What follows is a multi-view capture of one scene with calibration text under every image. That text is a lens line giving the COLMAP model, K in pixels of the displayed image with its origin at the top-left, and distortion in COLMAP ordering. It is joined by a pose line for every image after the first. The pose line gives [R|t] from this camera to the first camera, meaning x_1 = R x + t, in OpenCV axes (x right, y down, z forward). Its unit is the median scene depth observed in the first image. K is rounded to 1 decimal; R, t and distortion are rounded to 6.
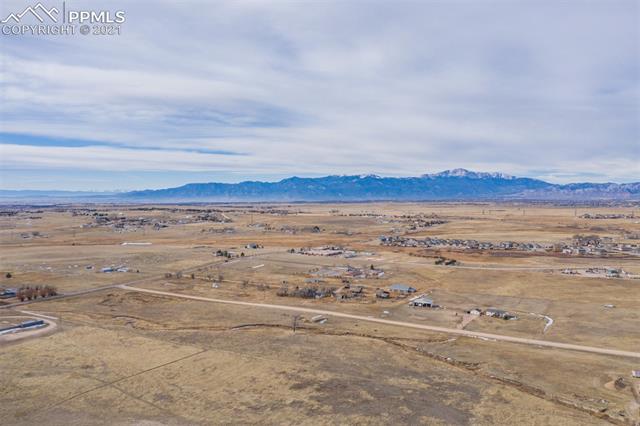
lens RADIAL K [[503.6, 0, 320.0], [0, 503.6, 213.0], [0, 0, 1]] dist [-0.019322, -0.003904]
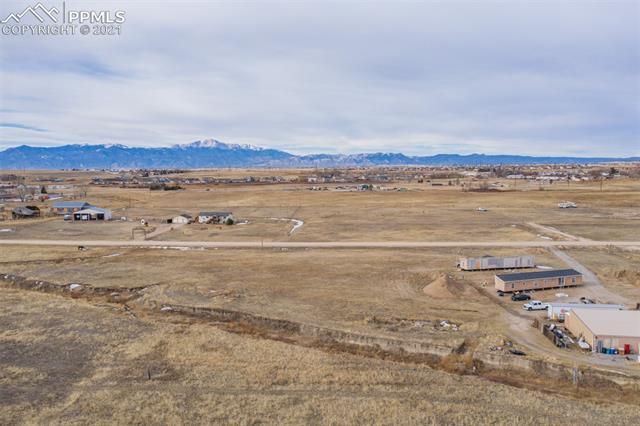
lens RADIAL K [[503.6, 0, 320.0], [0, 503.6, 213.0], [0, 0, 1]] dist [-0.019322, -0.003904]
pose [[0.885208, -0.045327, 0.462982, 0.251795], [0.017281, 0.997759, 0.064643, 0.213297], [-0.464875, -0.049222, 0.884007, 0.567629]]
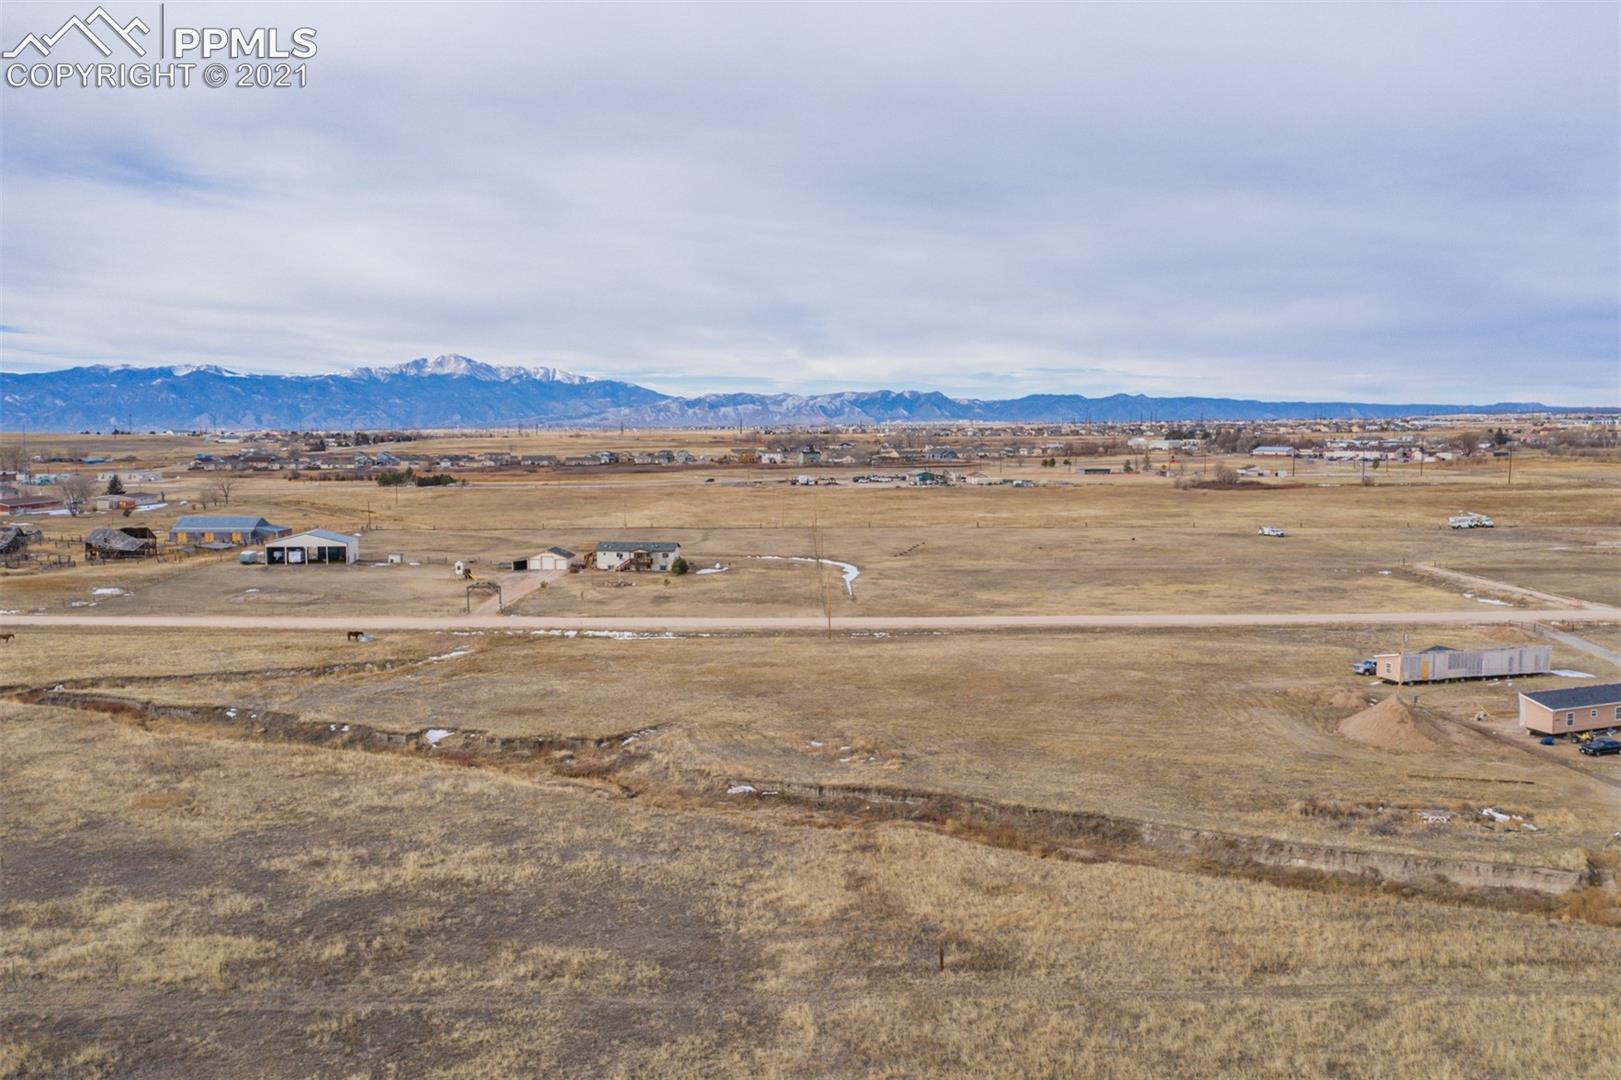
lens RADIAL K [[1275.4, 0, 810.5], [0, 1275.4, 540.0], [0, 0, 1]] dist [-0.019322, -0.003904]
pose [[0.856556, -0.047351, 0.513876, 0.159156], [0.017095, 0.997839, 0.063451, 0.211090], [-0.515770, -0.045565, 0.855514, 0.618592]]
